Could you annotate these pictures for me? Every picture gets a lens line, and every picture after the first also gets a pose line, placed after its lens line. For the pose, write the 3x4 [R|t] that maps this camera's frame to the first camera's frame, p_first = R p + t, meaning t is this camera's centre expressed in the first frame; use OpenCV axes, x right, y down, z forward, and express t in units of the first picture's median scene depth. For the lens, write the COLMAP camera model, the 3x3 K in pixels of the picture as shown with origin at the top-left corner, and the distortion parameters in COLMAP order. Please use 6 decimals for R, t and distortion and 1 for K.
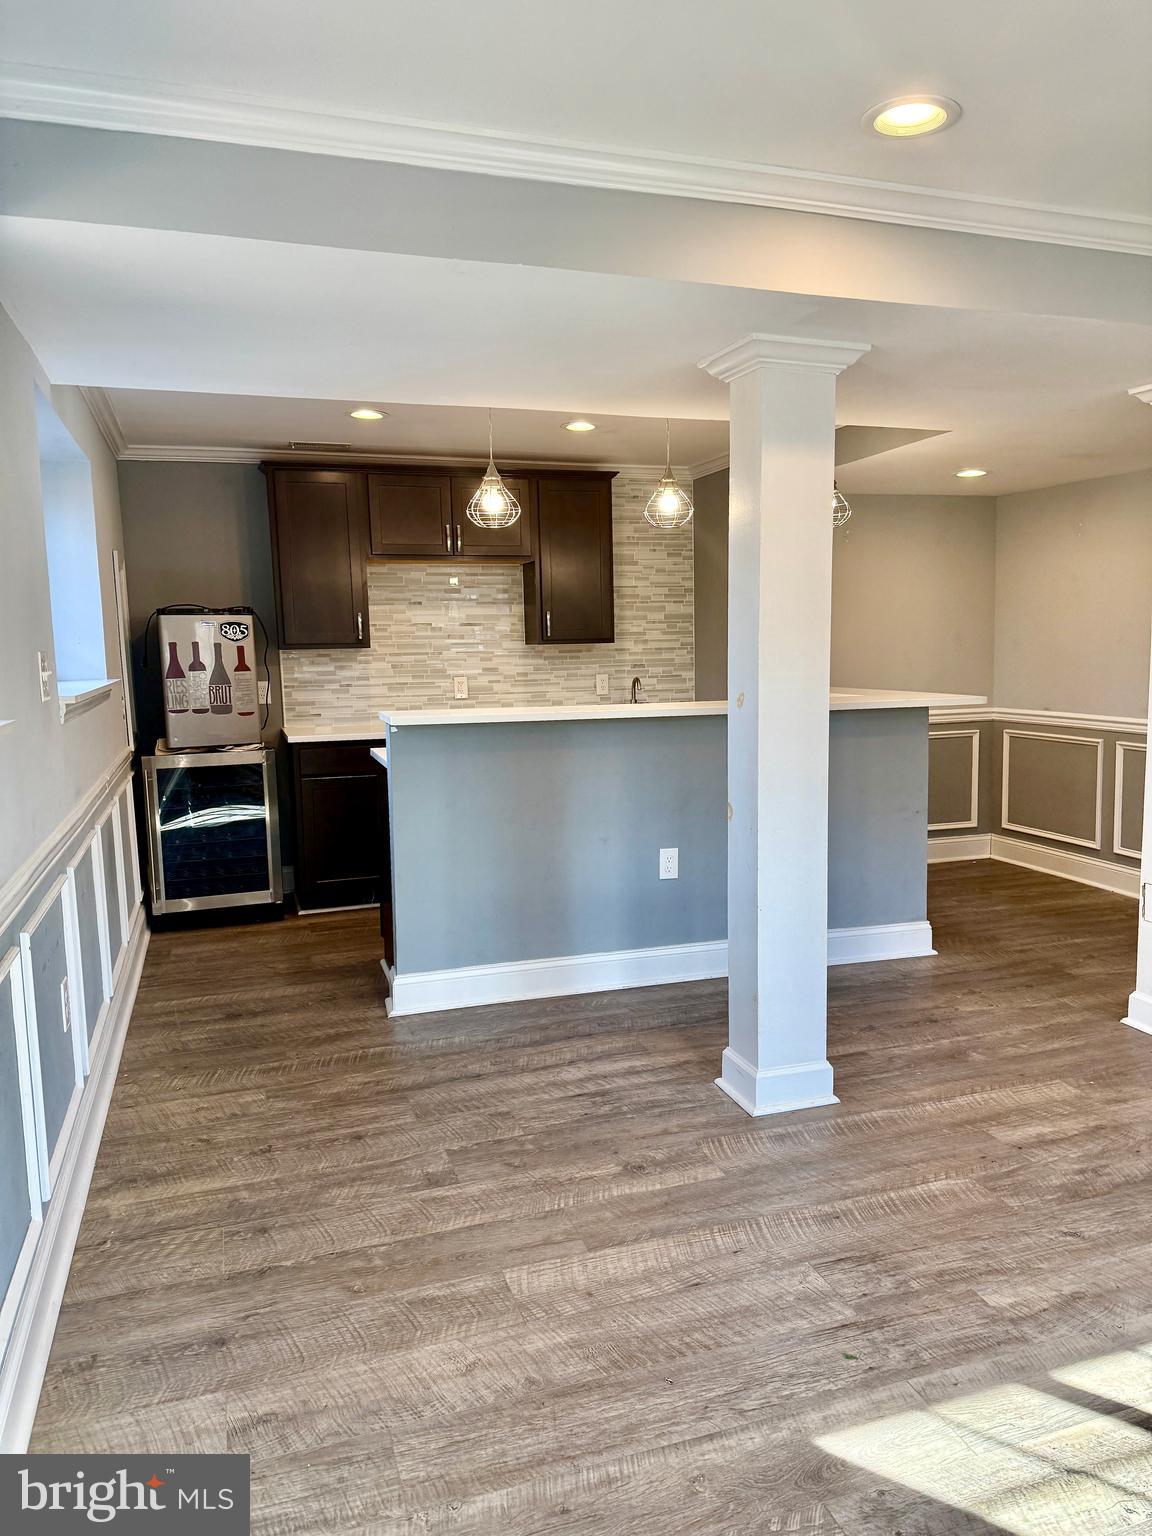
lens RADIAL K [[1068.9, 0, 581.1], [0, 1068.9, 775.9], [0, 0, 1]] dist [0.143315, -0.236216]
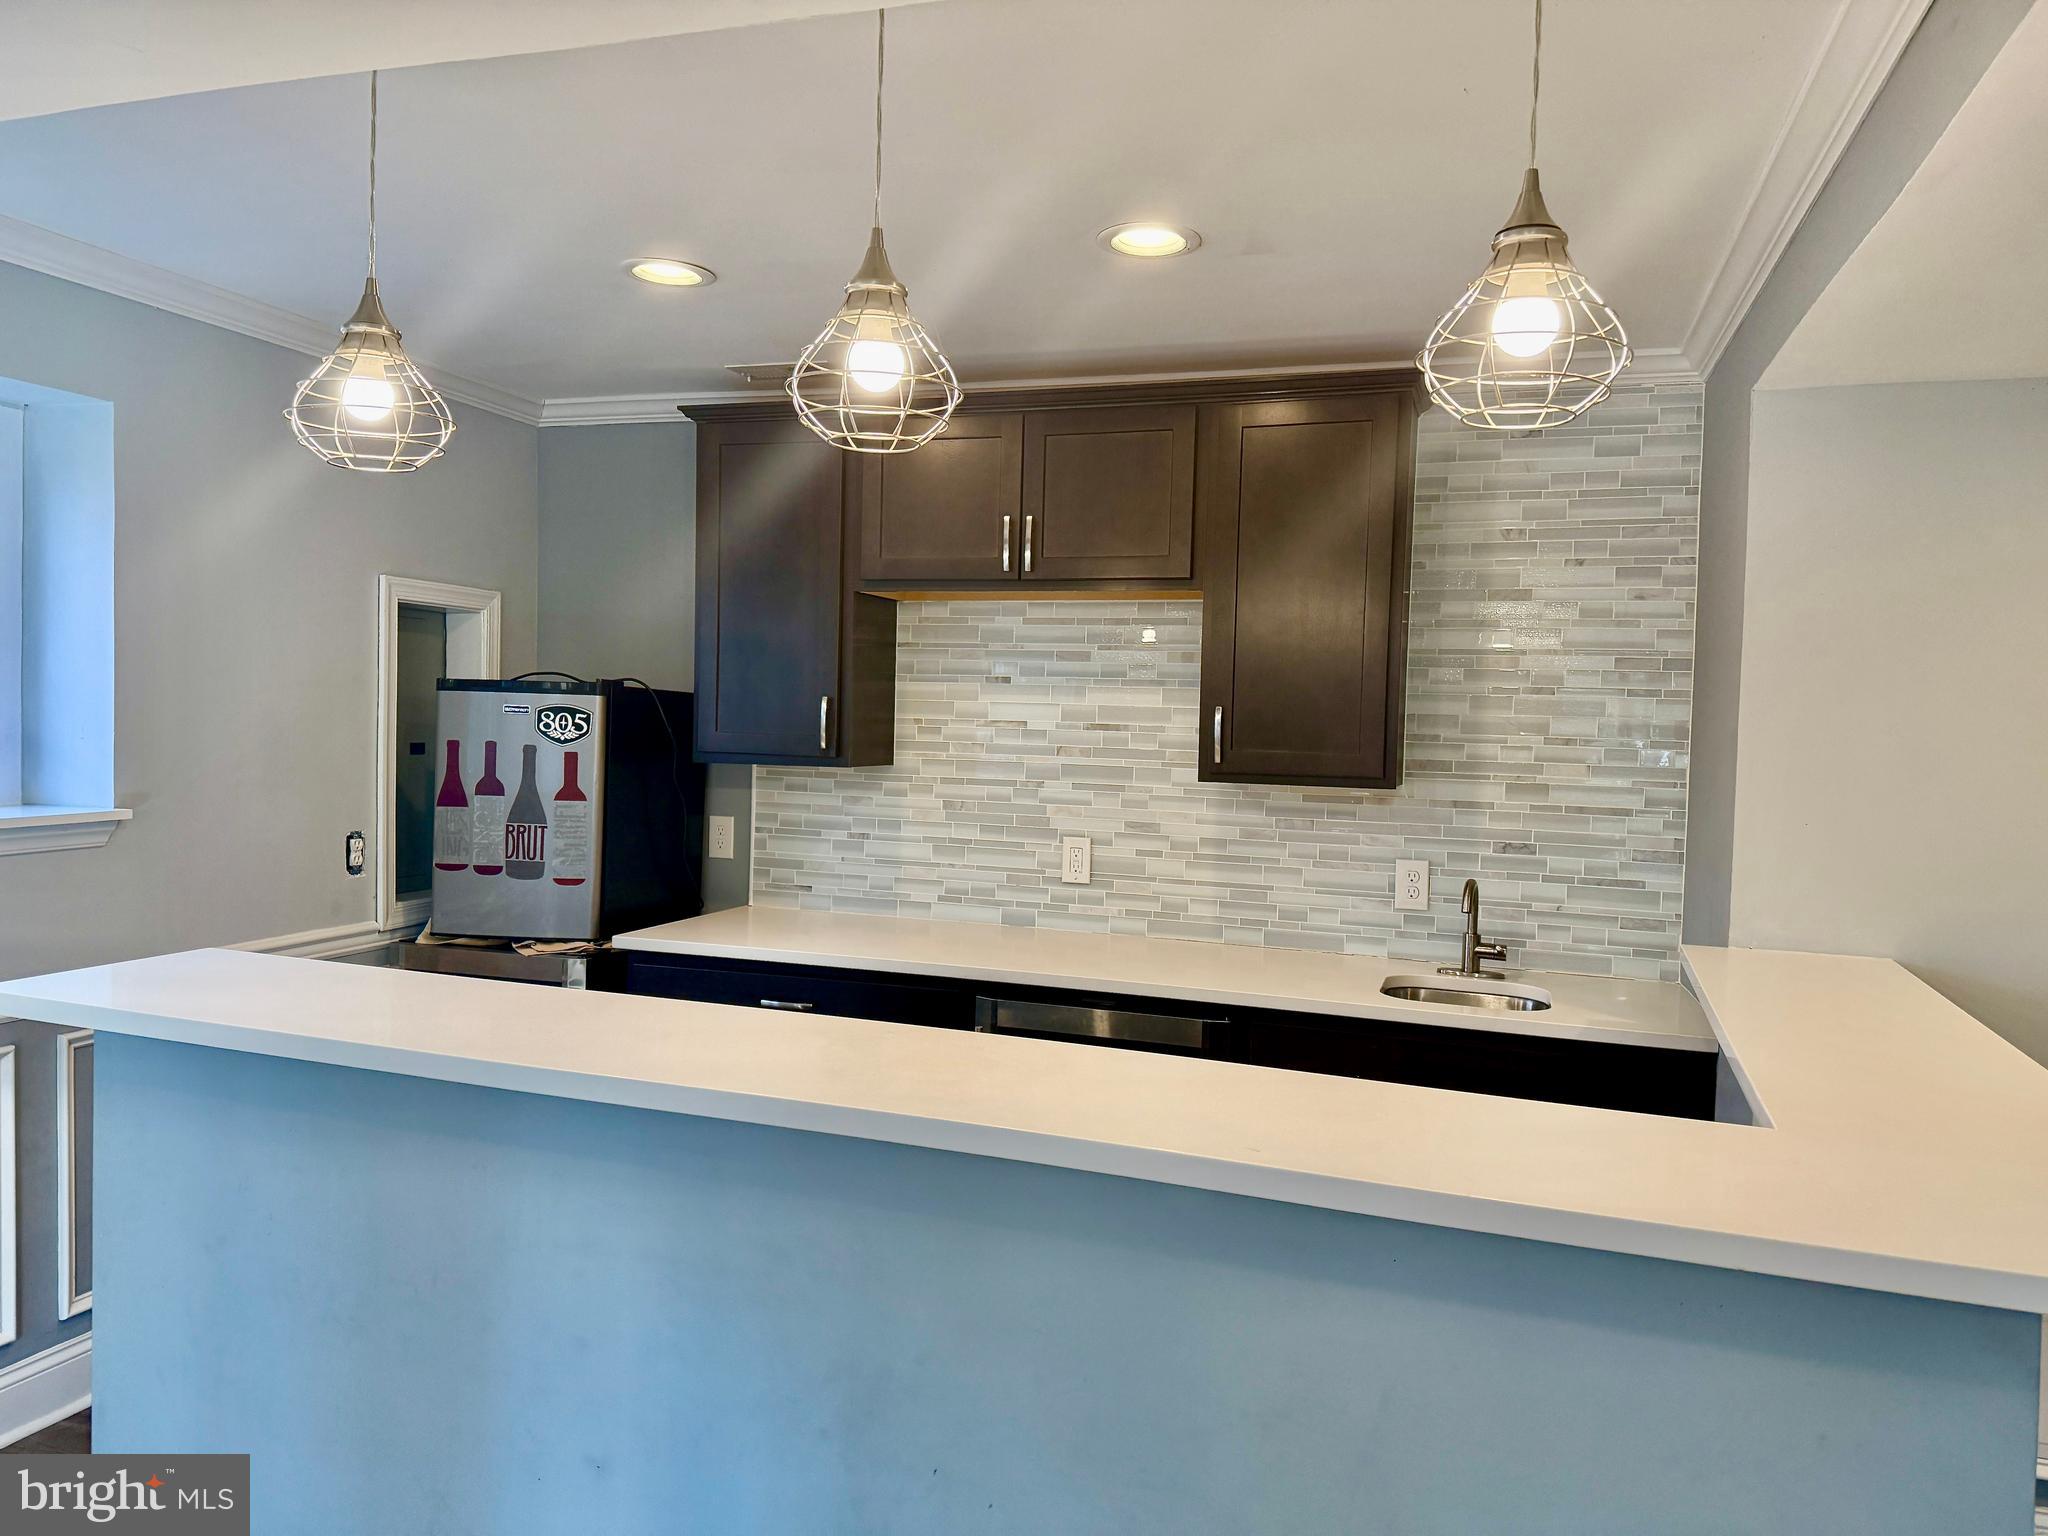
lens RADIAL K [[1435.2, 0, 1030.8], [0, 1435.2, 778.2], [0, 0, 1]] dist [0.198985, -0.358212]
pose [[0.803121, 0.069550, -0.591742, 0.359899], [-0.118438, 0.991979, -0.044154, -0.130961], [0.583925, 0.105546, 0.804917, 0.717503]]
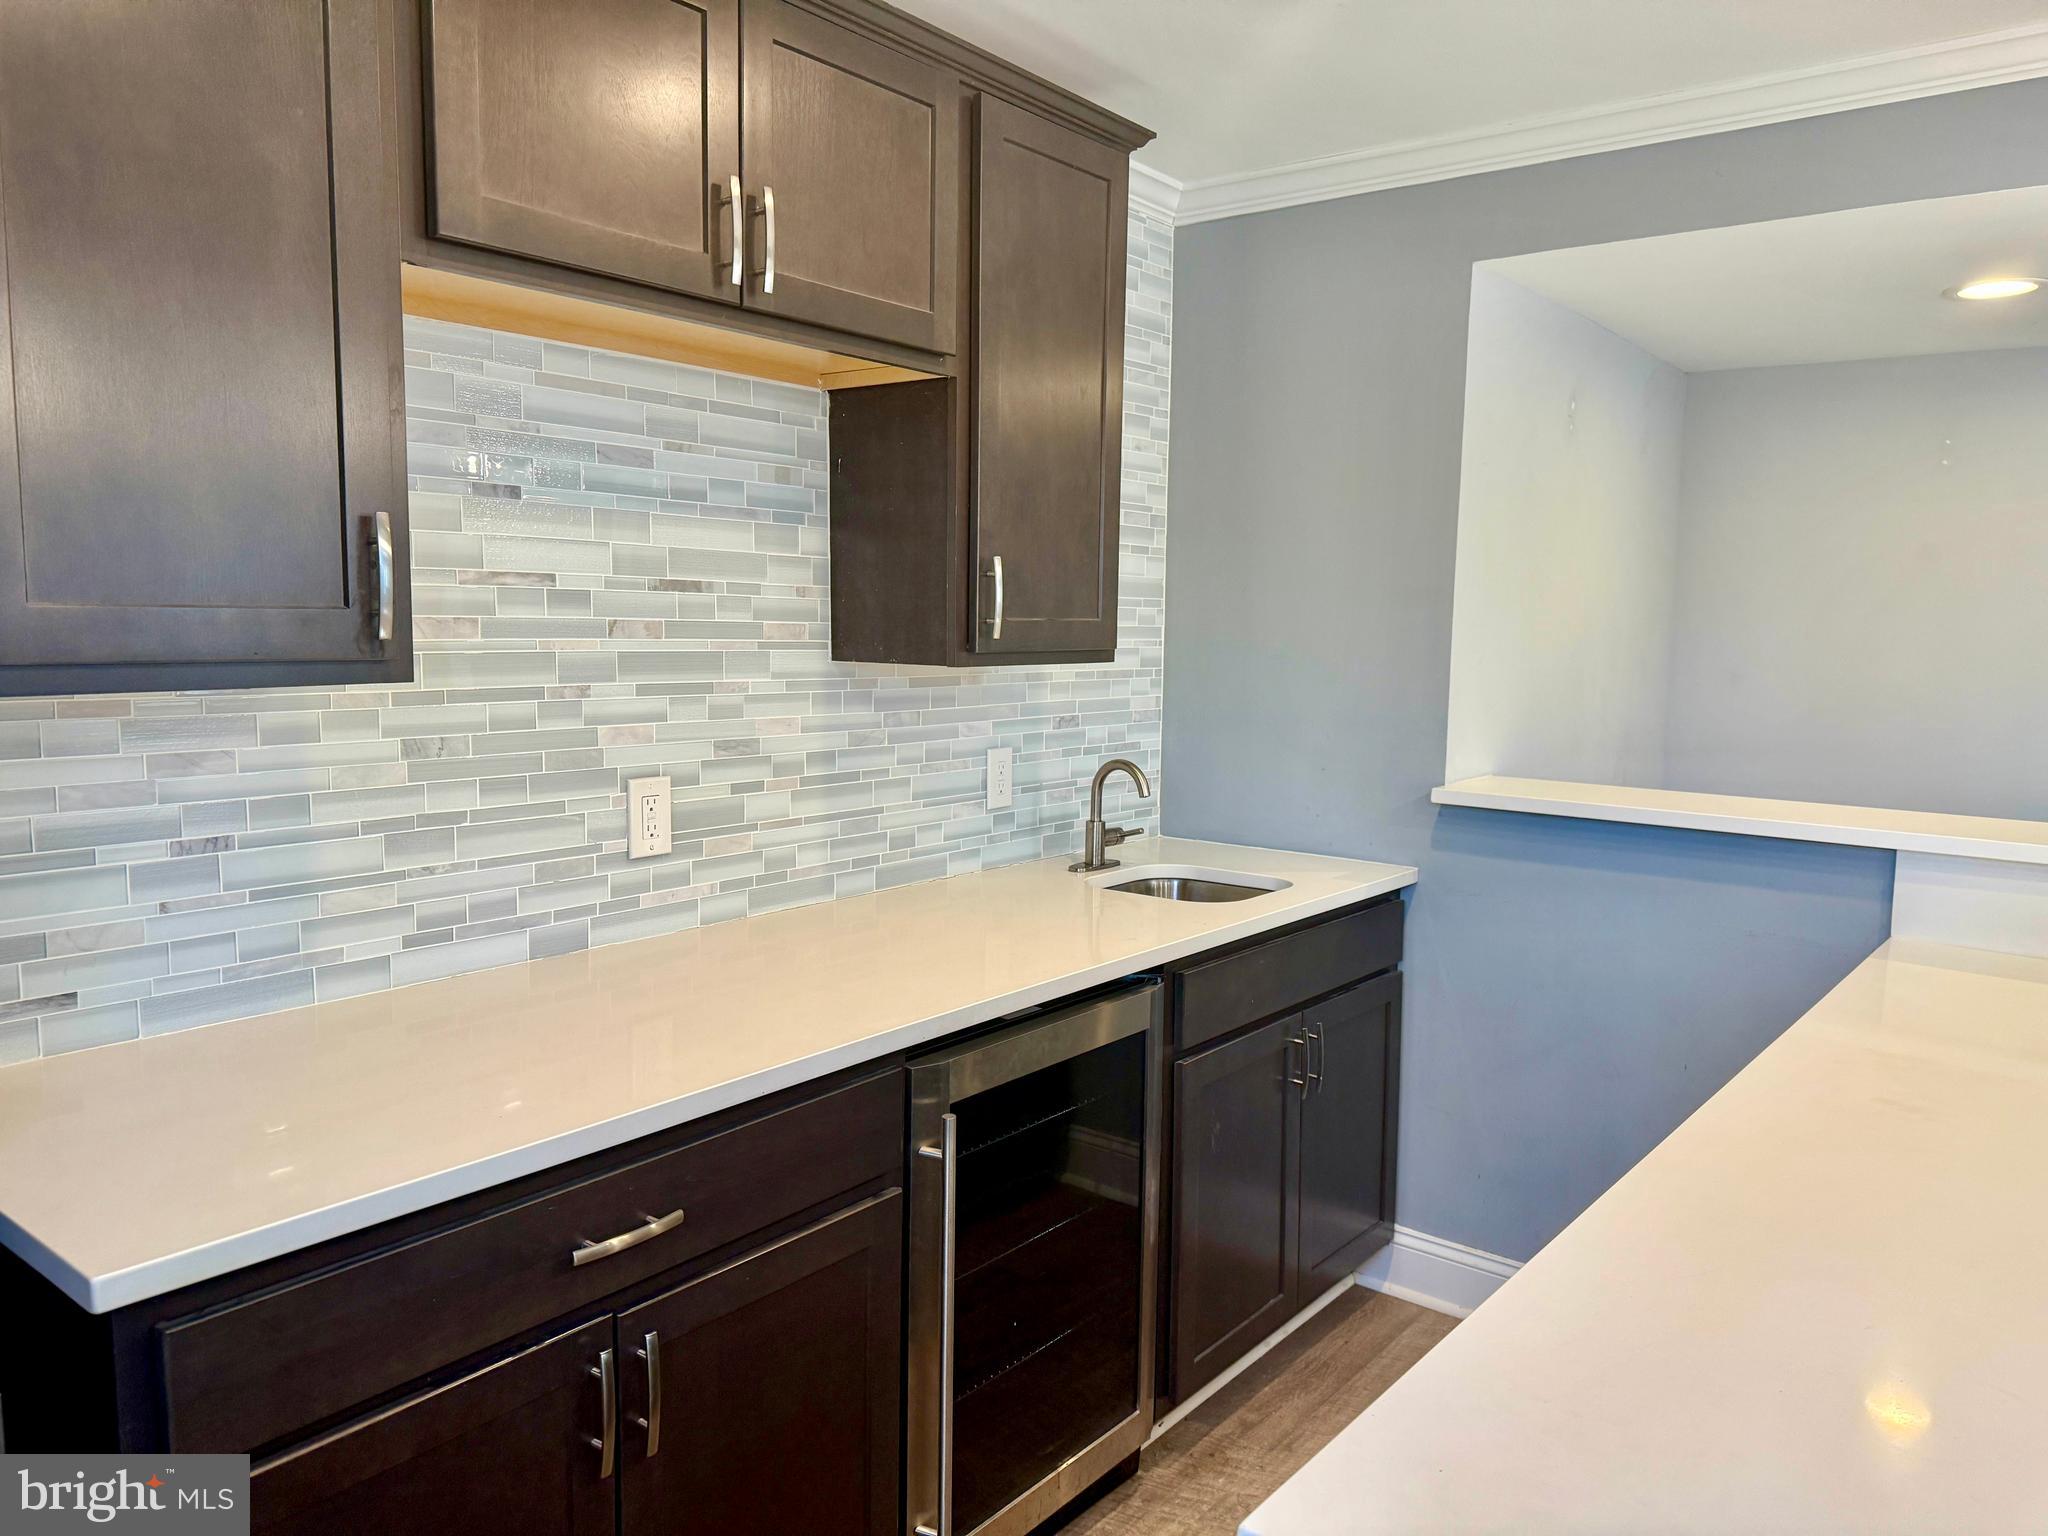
lens RADIAL K [[1435.2, 0, 1030.8], [0, 1435.2, 778.2], [0, 0, 1]] dist [0.198985, -0.358212]
pose [[0.831781, -0.029308, 0.554329, -0.352292], [0.035861, 0.999356, -0.000974, -0.131878], [-0.553944, 0.020689, 0.832297, 0.957294]]
